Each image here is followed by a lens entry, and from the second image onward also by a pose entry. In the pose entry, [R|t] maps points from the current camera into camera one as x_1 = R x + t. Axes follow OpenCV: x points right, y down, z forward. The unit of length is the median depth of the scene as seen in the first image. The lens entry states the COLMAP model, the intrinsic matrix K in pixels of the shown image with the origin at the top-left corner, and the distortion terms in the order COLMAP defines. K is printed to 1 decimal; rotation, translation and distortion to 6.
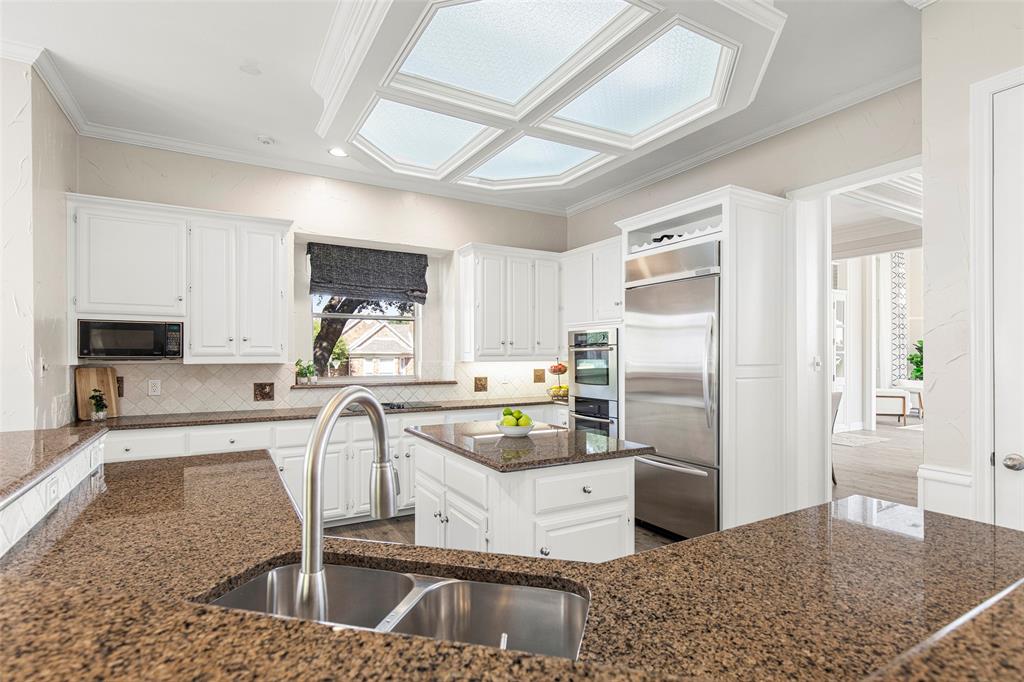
lens RADIAL K [[521.9, 0, 517.2], [0, 521.9, 350.6], [0, 0, 1]] dist [-0.004545, -0.000624]
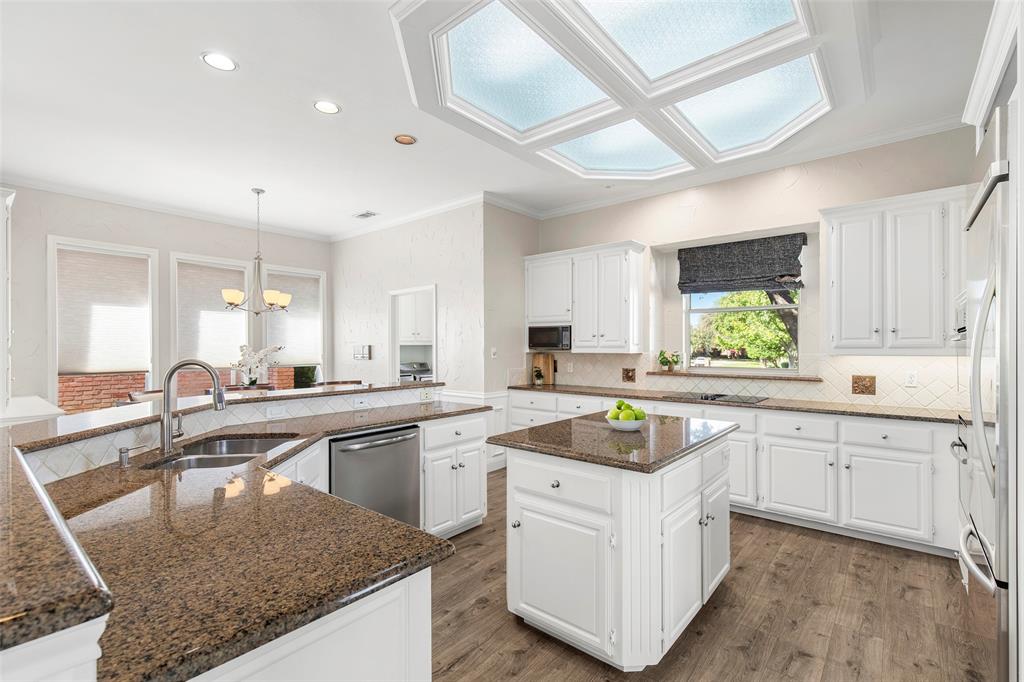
lens RADIAL K [[463.2, 0, 504.2], [0, 463.2, 341.9], [0, 0, 1]] dist [0.002296, 0.000026]
pose [[0.305464, -0.010360, -0.952147, 0.526923], [0.007015, 0.999938, -0.008630, 0.003877], [0.952178, -0.004043, 0.305518, 0.362926]]
